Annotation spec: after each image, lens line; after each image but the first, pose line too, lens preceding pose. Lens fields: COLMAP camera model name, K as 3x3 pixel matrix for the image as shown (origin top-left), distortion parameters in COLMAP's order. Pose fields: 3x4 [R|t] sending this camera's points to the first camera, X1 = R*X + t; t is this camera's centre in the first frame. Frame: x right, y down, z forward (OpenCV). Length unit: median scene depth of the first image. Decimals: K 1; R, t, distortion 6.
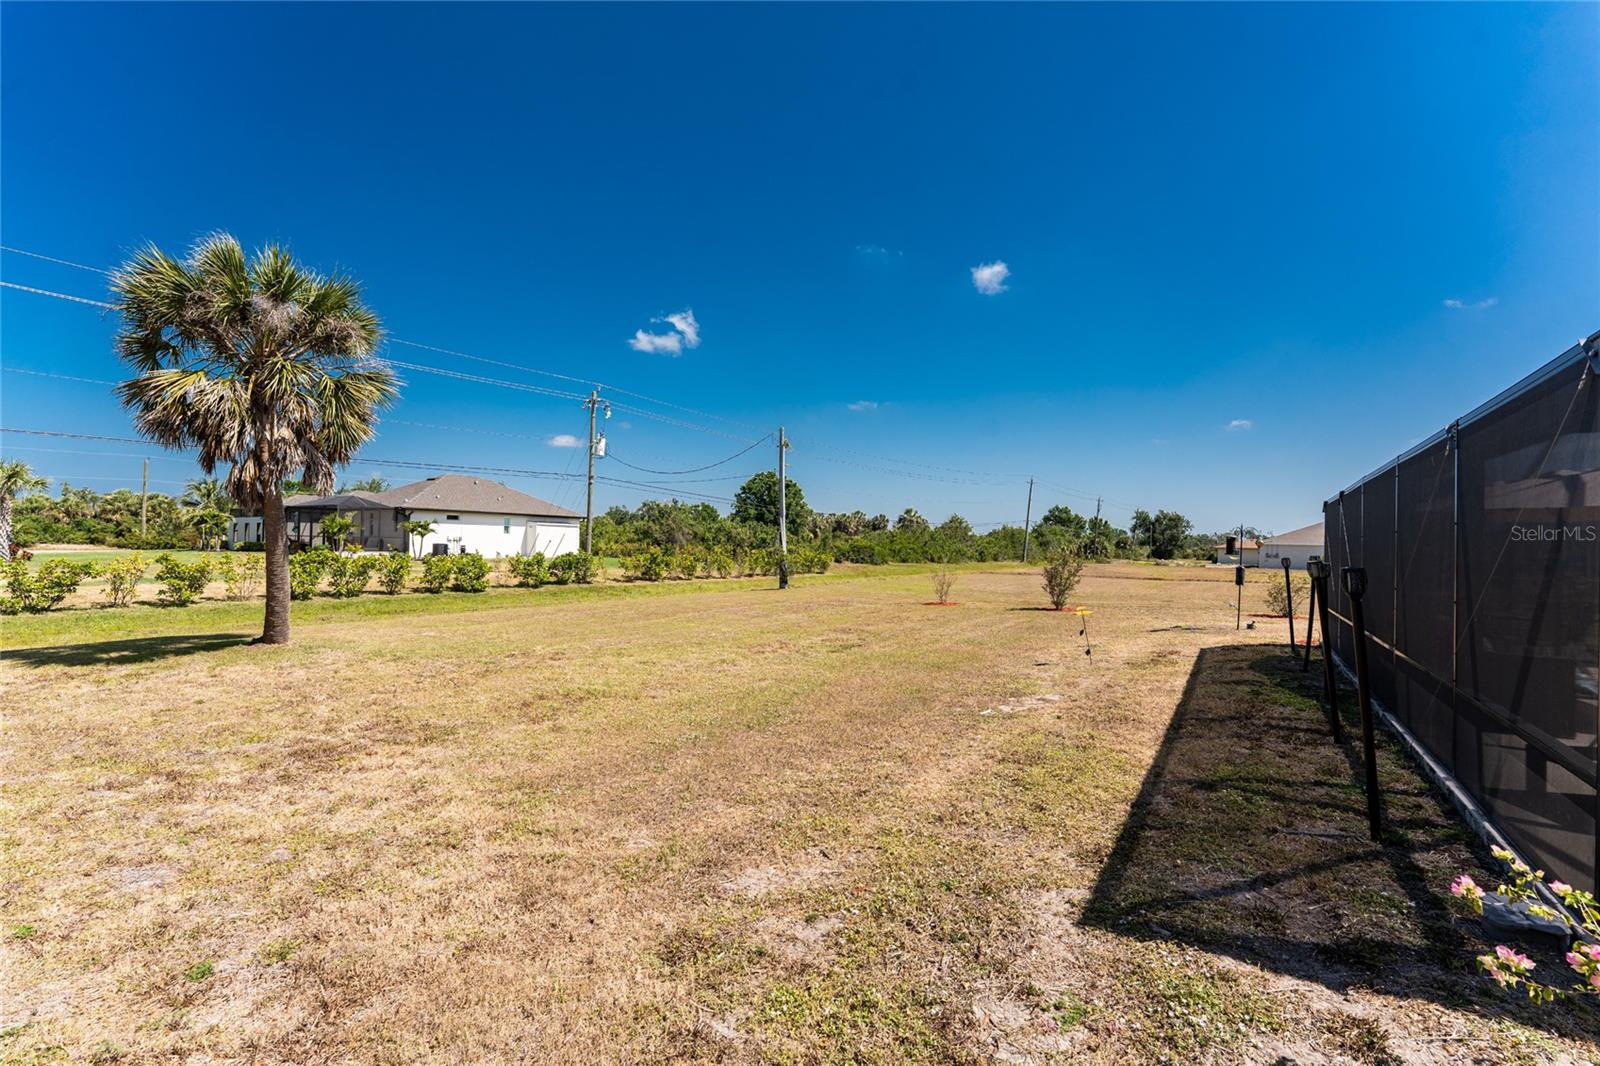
lens RADIAL K [[660.4, 0, 798.6], [0, 660.4, 540.6], [0, 0, 1]] dist [-0.000367, 0.000677]
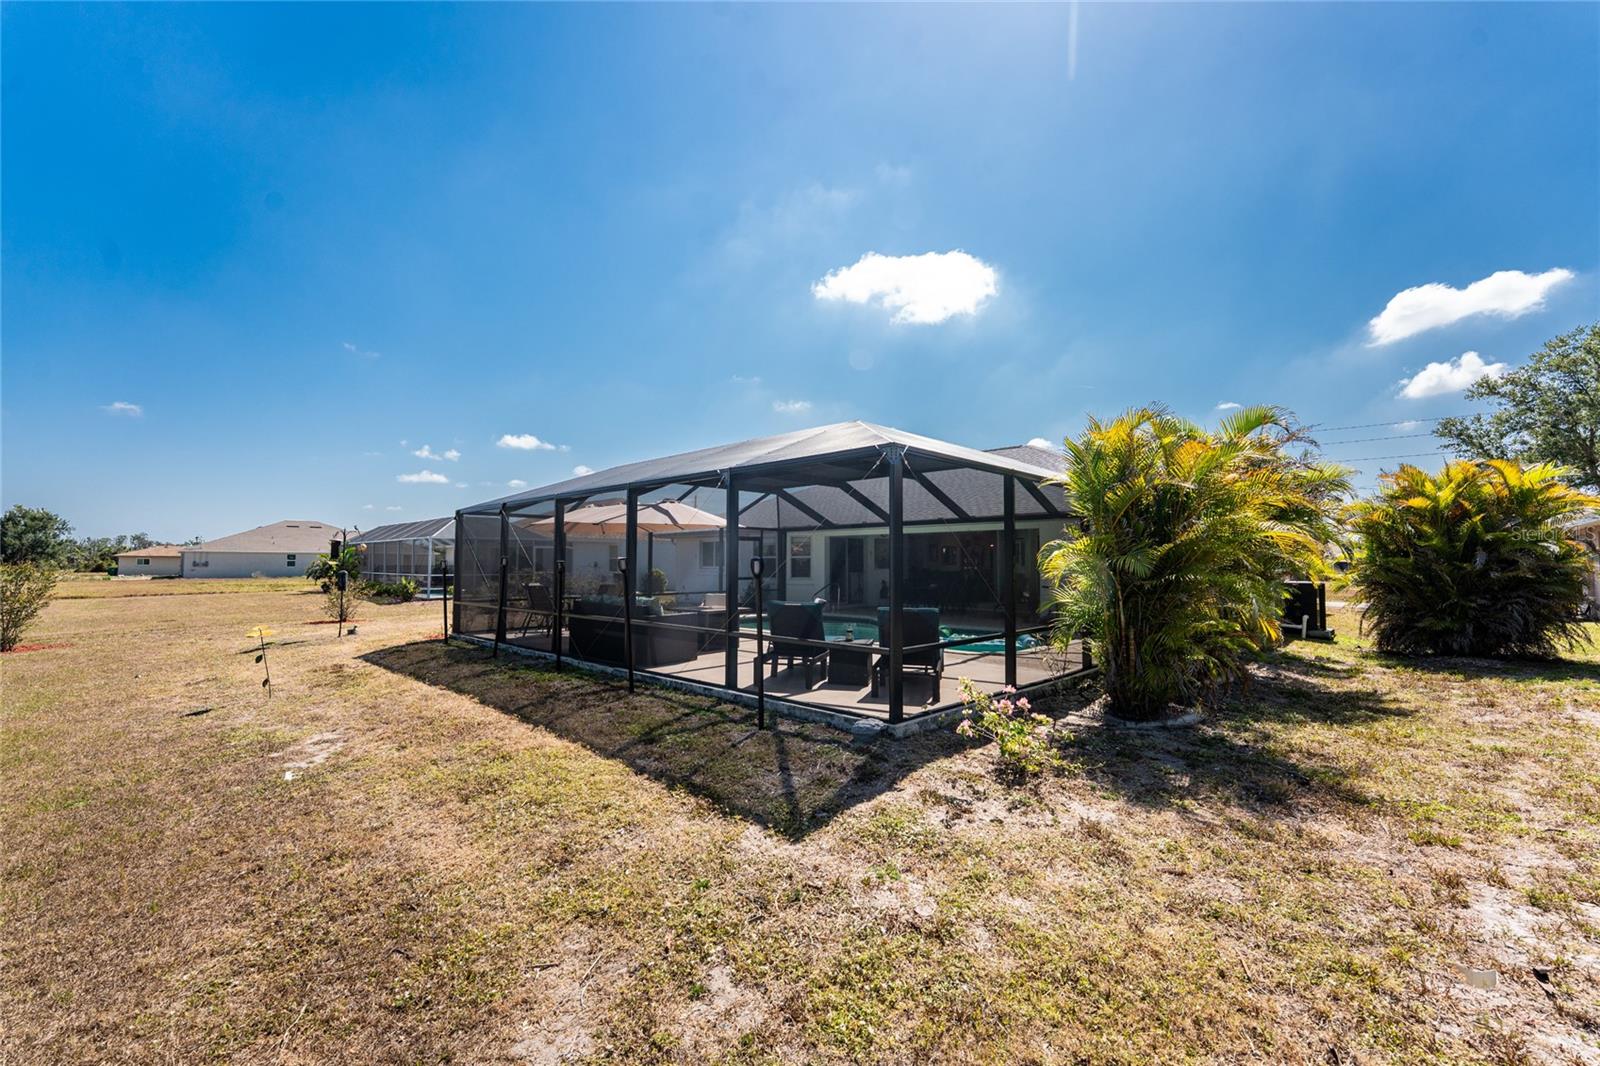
lens RADIAL K [[660.4, 0, 793.9], [0, 660.4, 530.2], [0, 0, 1]] dist [-0.000367, 0.000677]
pose [[0.165290, 0.029284, 0.985810, -0.438531], [-0.002374, 0.999568, -0.029295, 0.010764], [-0.986242, 0.002502, 0.165288, 0.411688]]
